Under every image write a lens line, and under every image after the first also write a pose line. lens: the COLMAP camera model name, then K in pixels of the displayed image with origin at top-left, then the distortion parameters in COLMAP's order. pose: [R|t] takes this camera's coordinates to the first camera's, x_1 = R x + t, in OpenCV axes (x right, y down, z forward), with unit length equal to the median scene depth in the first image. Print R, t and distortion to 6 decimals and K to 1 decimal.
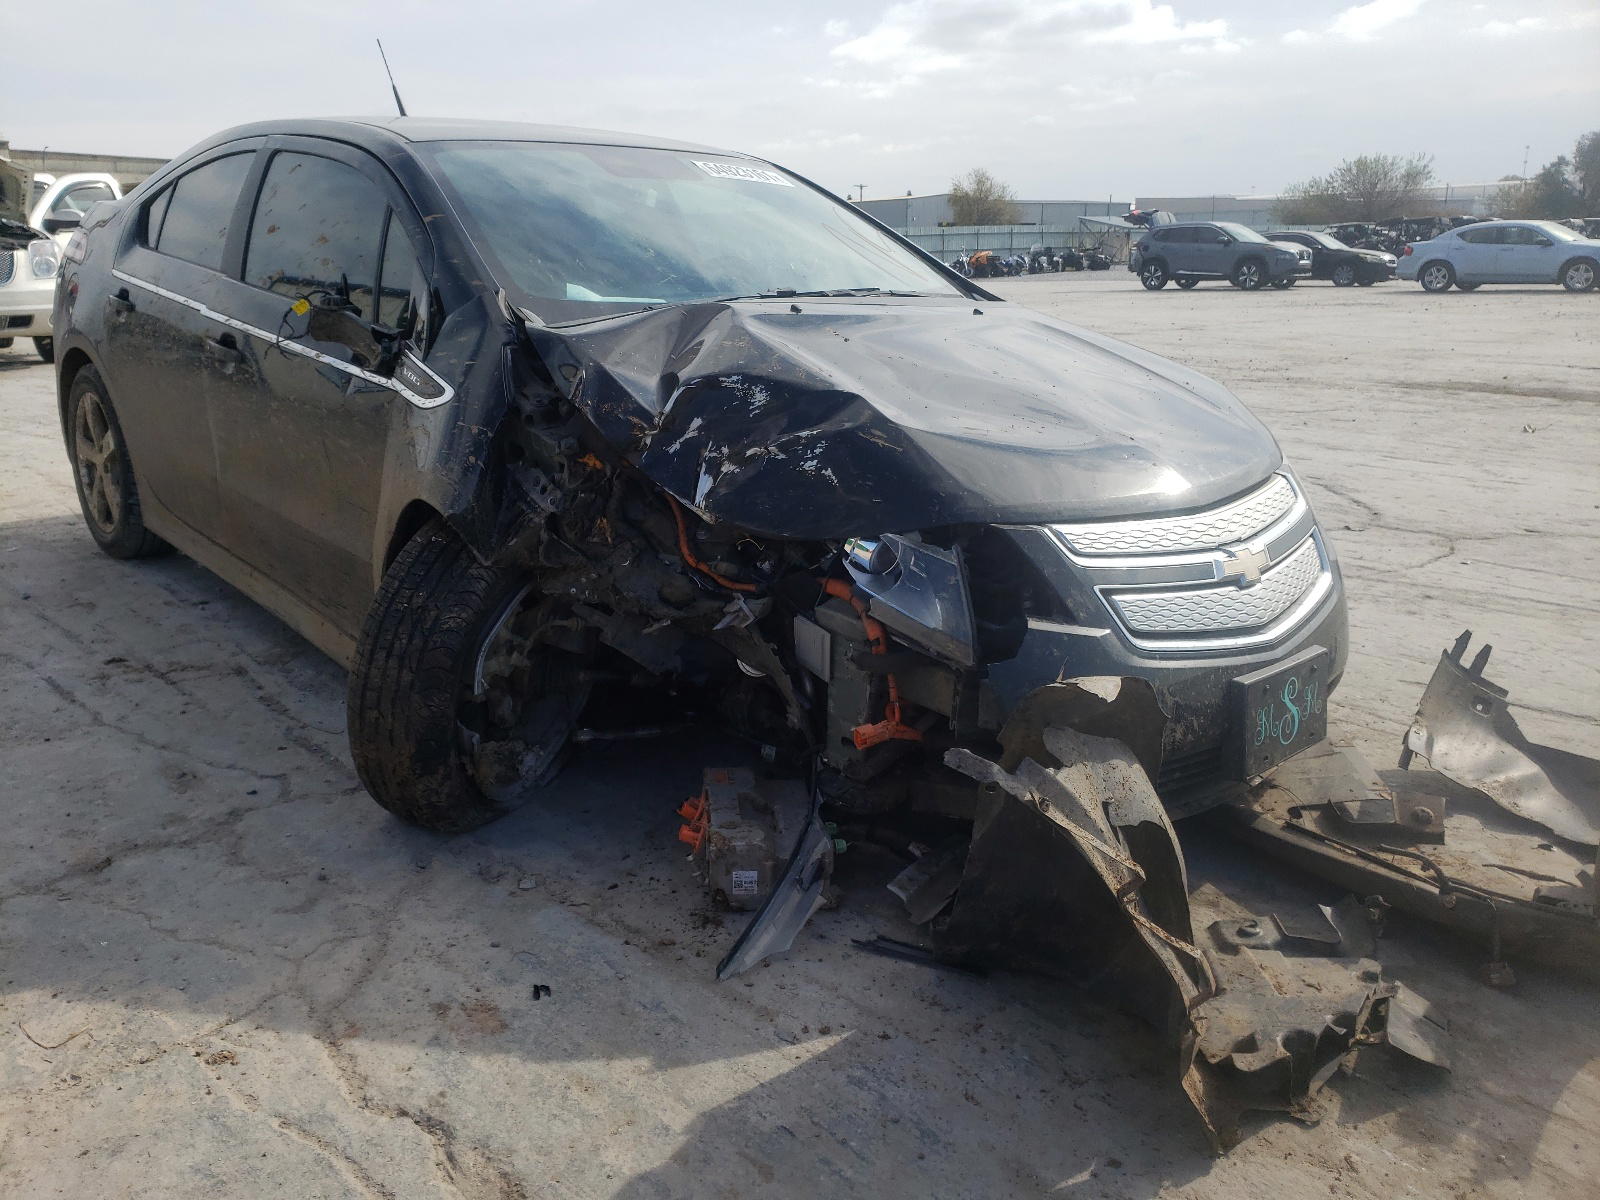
lens RADIAL K [[1218.8, 0, 800.0], [0, 1218.8, 600.0], [0, 0, 1]] dist [0.043527, -0.001660]
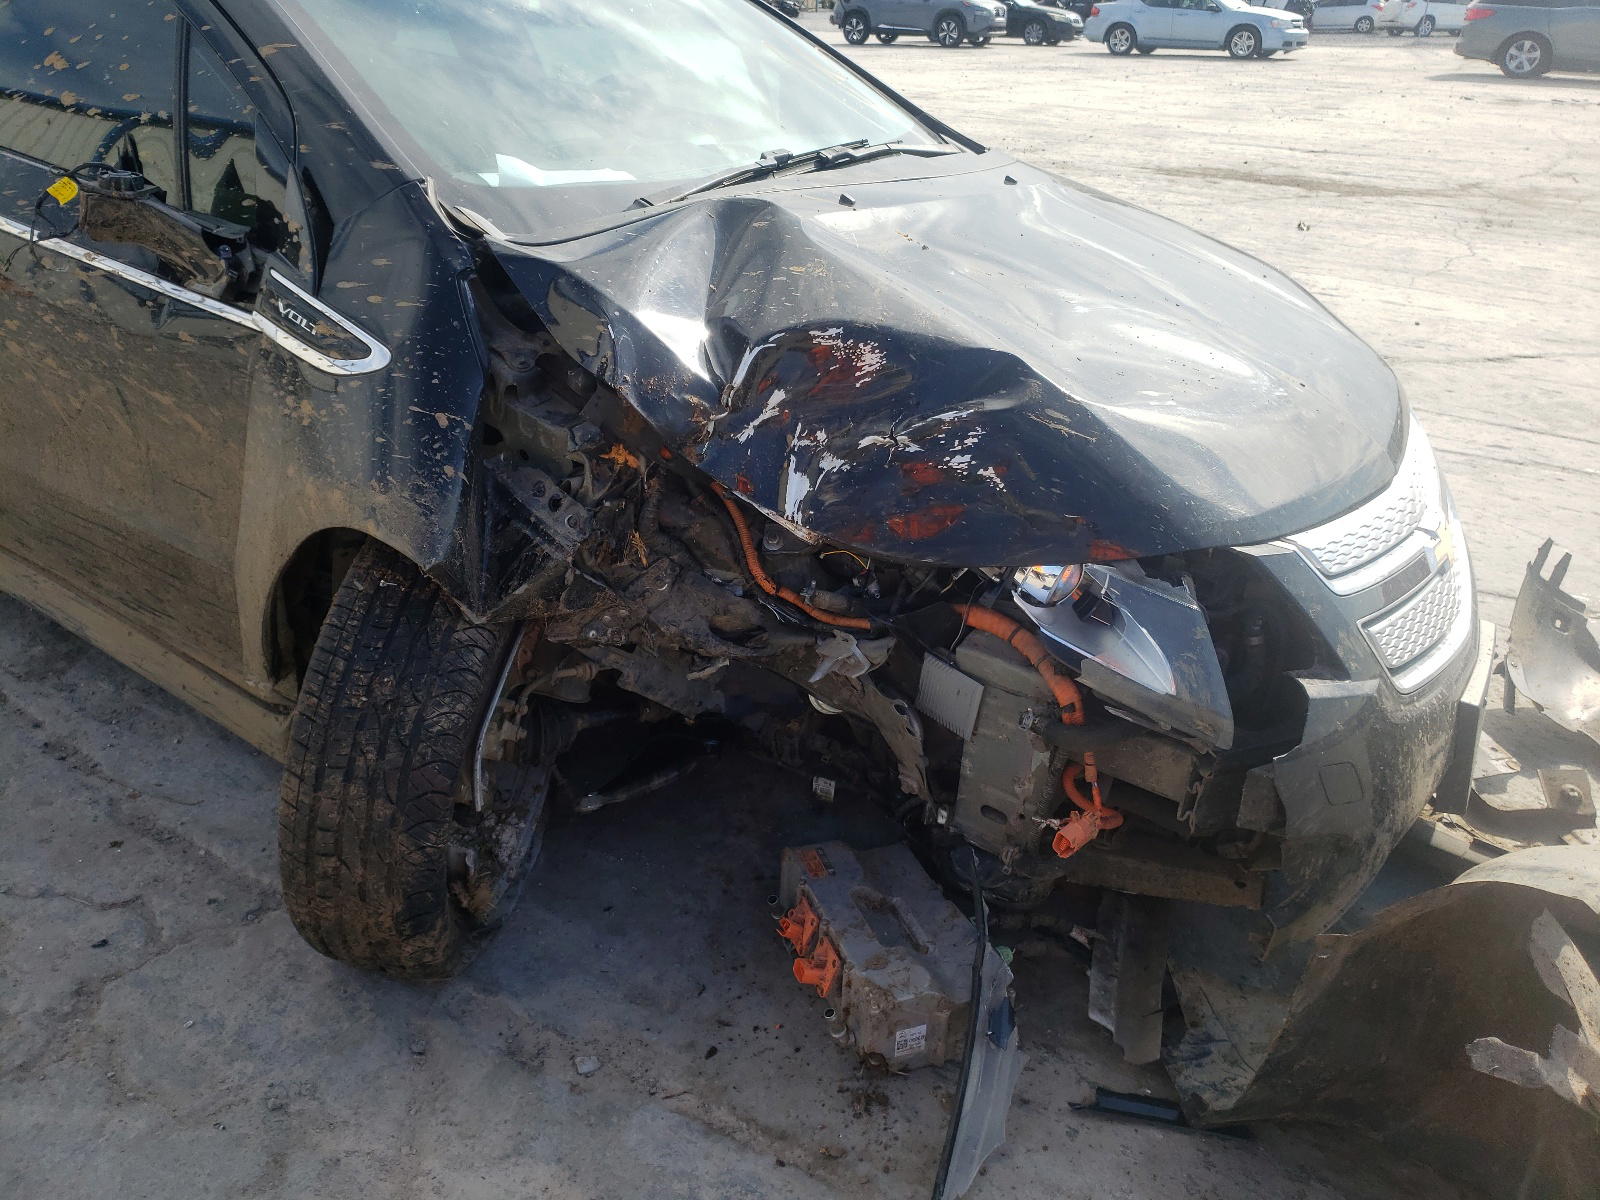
lens RADIAL K [[1289.3, 0, 896.8], [0, 1289.3, 599.2], [0, 0, 1]] dist [-0.011226, 0.057173]
pose [[0.968292, -0.075061, 0.238277, -0.202077], [0.038980, 0.987507, 0.152678, -0.140839], [-0.246760, -0.138549, 0.959121, 0.266440]]
